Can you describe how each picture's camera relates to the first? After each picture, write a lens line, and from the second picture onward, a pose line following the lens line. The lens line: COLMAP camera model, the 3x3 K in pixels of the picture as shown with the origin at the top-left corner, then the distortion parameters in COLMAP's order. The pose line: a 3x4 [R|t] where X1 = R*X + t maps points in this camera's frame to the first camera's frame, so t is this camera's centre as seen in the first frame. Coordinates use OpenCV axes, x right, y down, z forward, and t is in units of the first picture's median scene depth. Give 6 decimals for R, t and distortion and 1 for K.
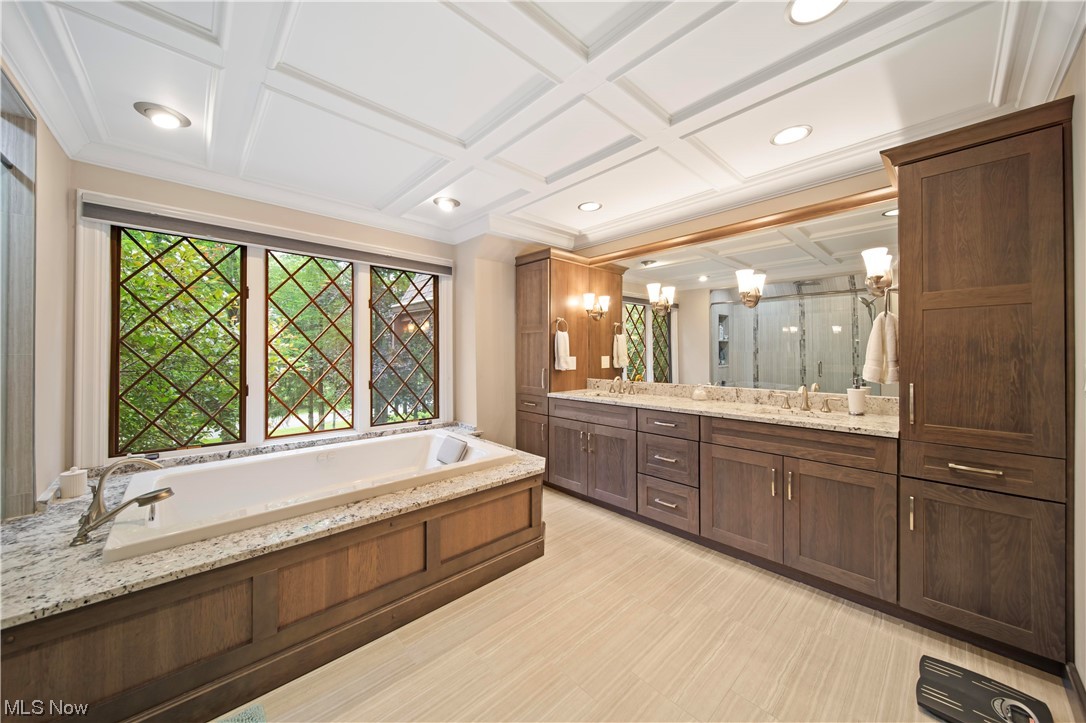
lens RADIAL K [[377.2, 0, 543.0], [0, 377.2, 353.1], [0, 0, 1]] dist [-0.000089, -0.000020]
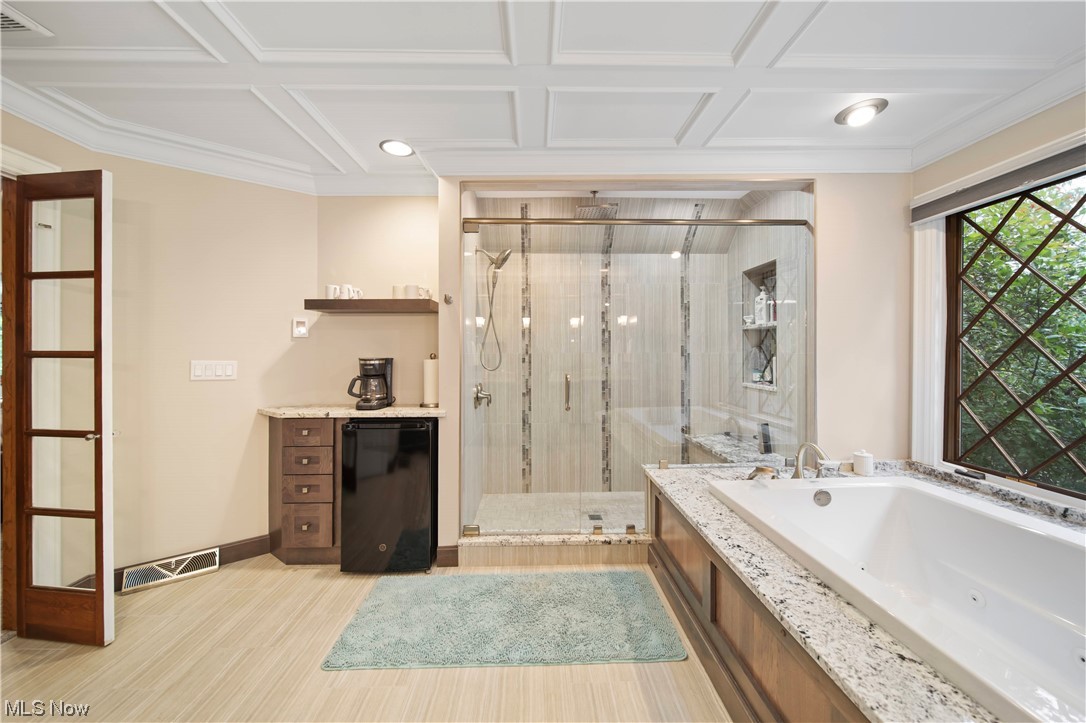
lens RADIAL K [[377.2, 0, 545.3], [0, 377.2, 358.4], [0, 0, 1]] dist [-0.000089, -0.000020]
pose [[-0.668870, 0.002795, -0.743374, 0.287260], [0.000718, 0.999995, 0.003114, 0.015671], [0.743379, 0.001549, -0.668869, 1.090580]]
